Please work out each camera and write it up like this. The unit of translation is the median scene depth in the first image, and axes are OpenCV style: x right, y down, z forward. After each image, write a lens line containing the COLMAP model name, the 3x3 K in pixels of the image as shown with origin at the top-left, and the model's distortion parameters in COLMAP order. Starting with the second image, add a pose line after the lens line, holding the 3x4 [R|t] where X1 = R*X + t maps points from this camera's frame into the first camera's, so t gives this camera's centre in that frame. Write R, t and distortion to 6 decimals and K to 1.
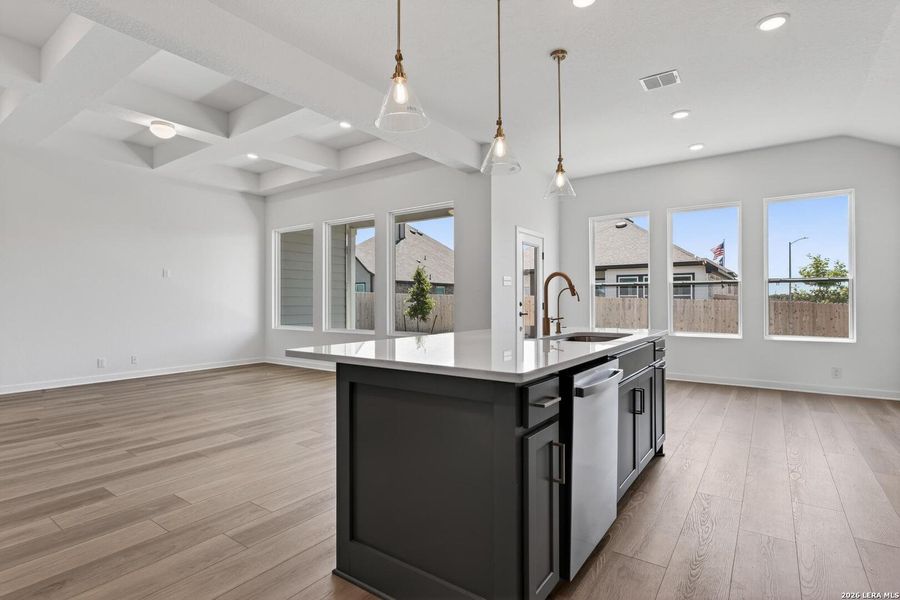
lens RADIAL K [[456.2, 0, 449.6], [0, 456.2, 297.8], [0, 0, 1]] dist [0.001629, -0.000834]
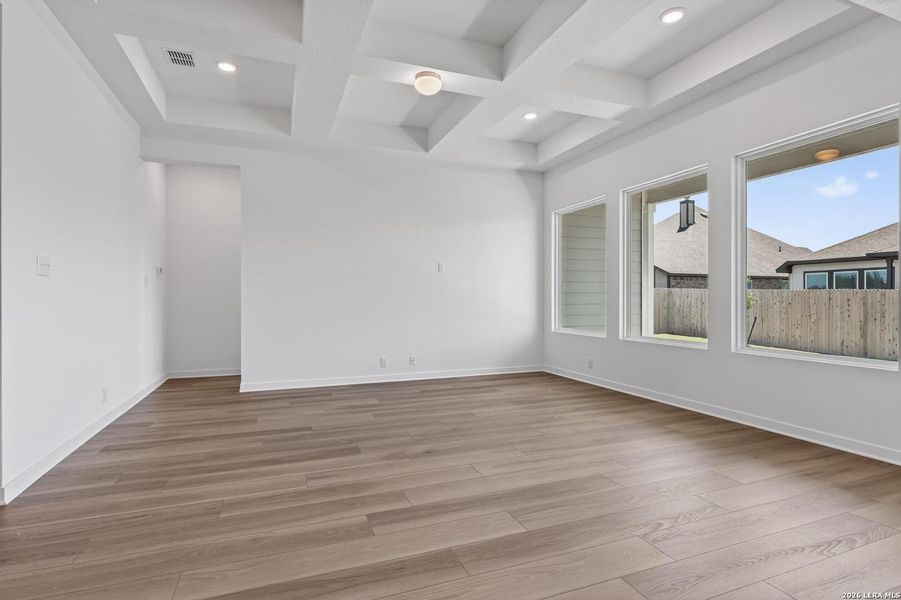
lens RADIAL K [[456.7, 0, 445.9], [0, 456.7, 300.5], [0, 0, 1]] dist [0.001629, -0.000834]
pose [[0.837024, 0.004406, -0.547148, -0.112499], [0.002448, 0.999927, 0.011797, 0.001979], [0.547160, -0.011214, 0.836953, 0.236923]]
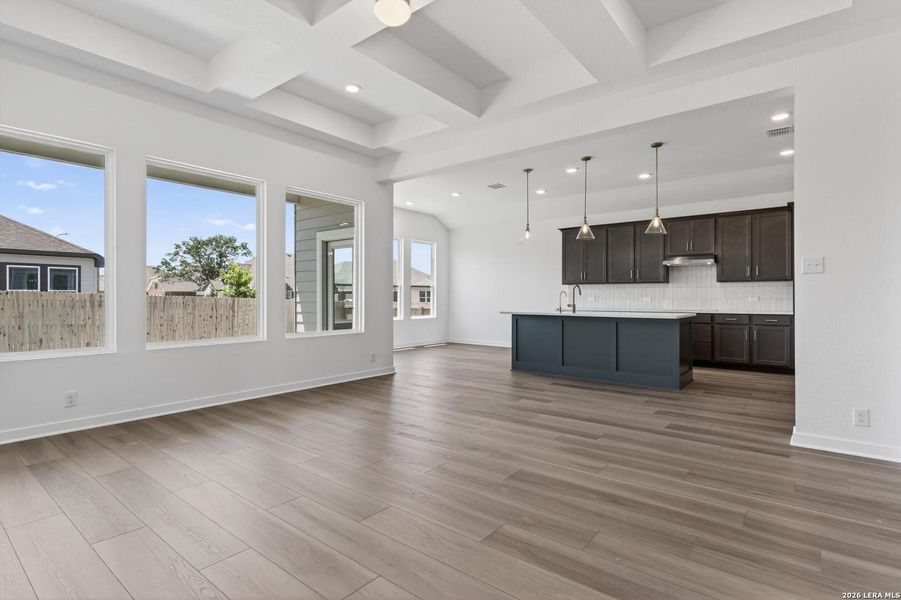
lens RADIAL K [[456.7, 0, 442.5], [0, 456.7, 304.3], [0, 0, 1]] dist [0.001629, -0.000834]
pose [[0.045717, -0.014306, 0.998852, -0.860551], [-0.008078, 0.999859, 0.014690, 0.006115], [-0.998922, -0.008740, 0.045595, 0.633356]]
